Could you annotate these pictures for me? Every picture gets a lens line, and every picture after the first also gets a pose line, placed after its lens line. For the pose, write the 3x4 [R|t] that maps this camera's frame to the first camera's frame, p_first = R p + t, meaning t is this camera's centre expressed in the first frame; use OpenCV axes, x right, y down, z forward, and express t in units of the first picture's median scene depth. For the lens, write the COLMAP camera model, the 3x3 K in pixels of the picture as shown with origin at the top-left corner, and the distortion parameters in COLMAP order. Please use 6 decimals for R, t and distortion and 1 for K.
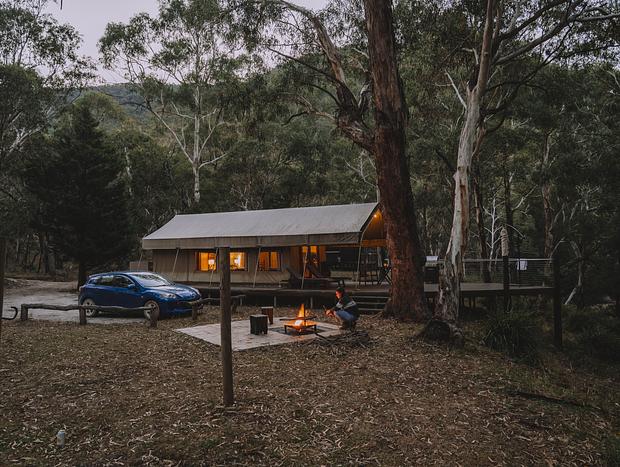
lens RADIAL K [[497.1, 0, 310.0], [0, 497.1, 233.5], [0, 0, 1]] dist [-0.076773, -0.002339]
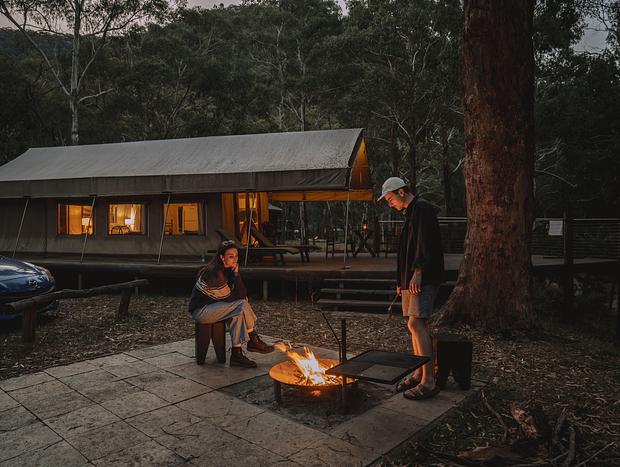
lens RADIAL K [[497.1, 0, 310.0], [0, 497.1, 233.5], [0, 0, 1]] dist [-0.076773, -0.002339]
pose [[0.979019, 0.005178, 0.203703, -0.050741], [-0.017449, 0.998136, 0.058488, 0.032972], [-0.203020, -0.060815, 0.977284, 0.352993]]
